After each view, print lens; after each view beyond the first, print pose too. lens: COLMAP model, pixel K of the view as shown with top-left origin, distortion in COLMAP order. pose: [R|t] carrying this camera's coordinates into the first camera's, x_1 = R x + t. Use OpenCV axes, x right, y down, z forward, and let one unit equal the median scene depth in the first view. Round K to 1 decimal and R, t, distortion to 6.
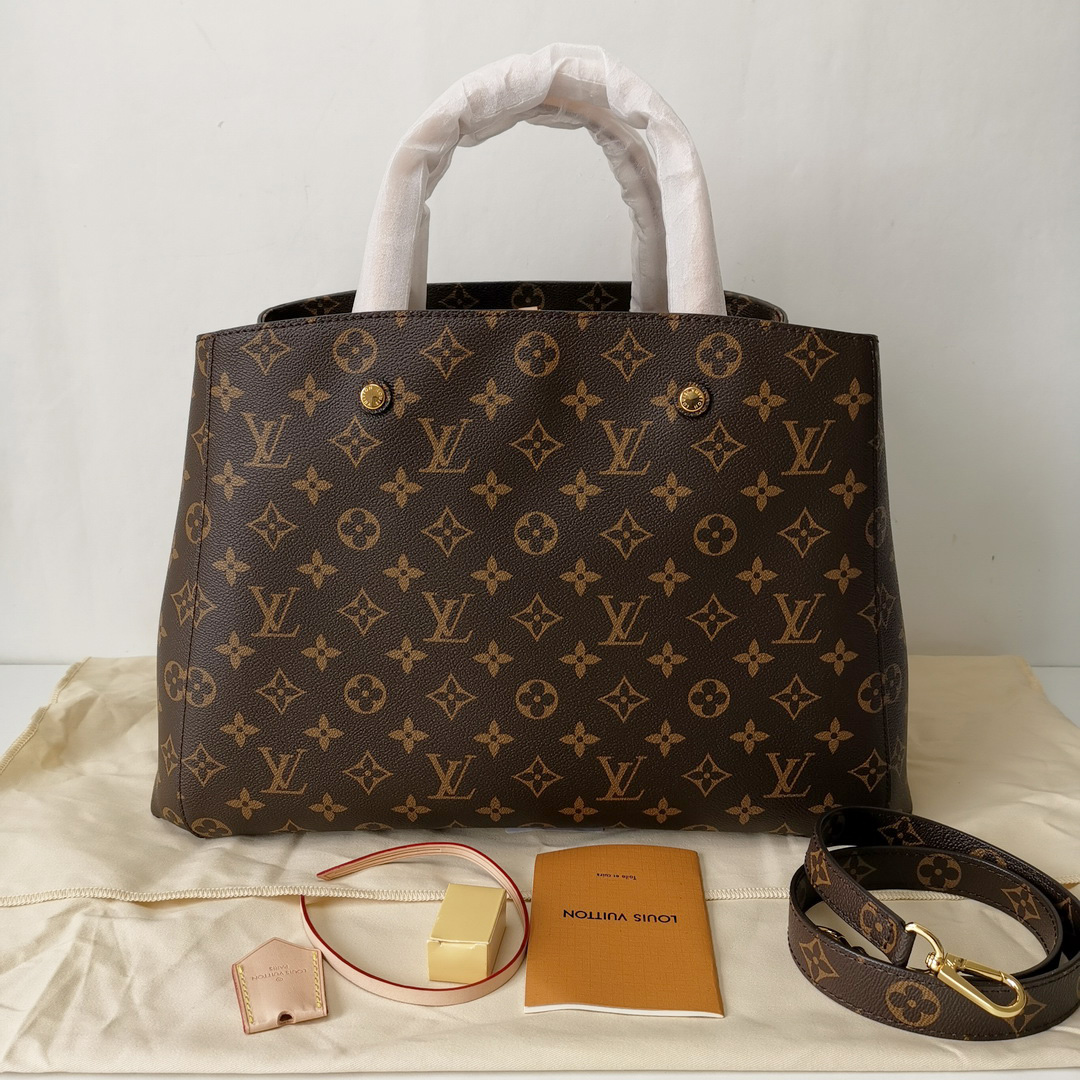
lens RADIAL K [[1139.7, 0, 540.0], [0, 1139.7, 540.0], [0, 0, 1]] dist [0.058727, 0.013353]
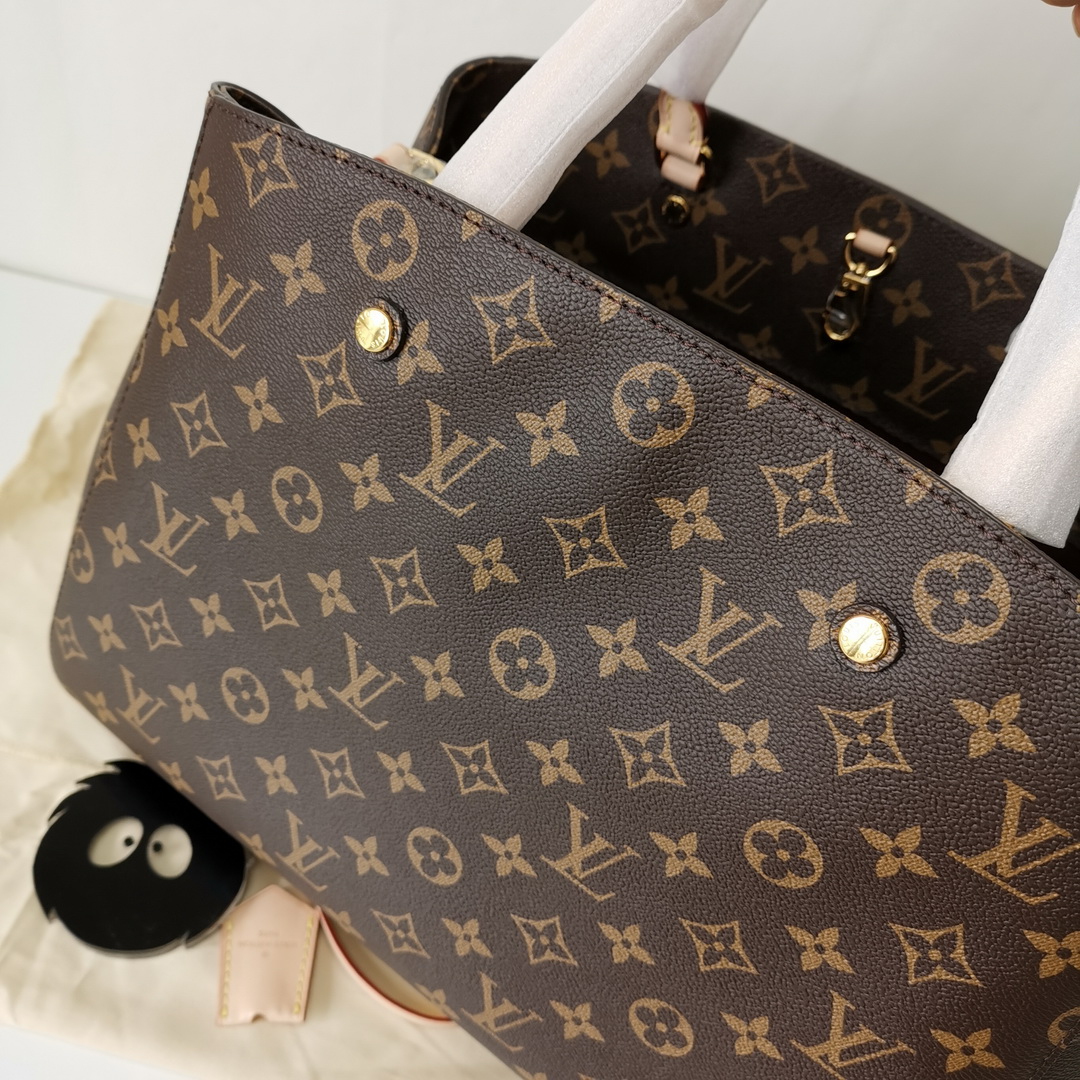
lens RADIAL K [[1139.7, 0, 540.0], [0, 1139.7, 540.0], [0, 0, 1]] dist [0.058727, 0.013353]
pose [[0.810273, 0.528169, -0.253958, 0.121298], [-0.448116, 0.837640, 0.312331, -0.250620], [0.377689, -0.139271, 0.915399, 0.485314]]
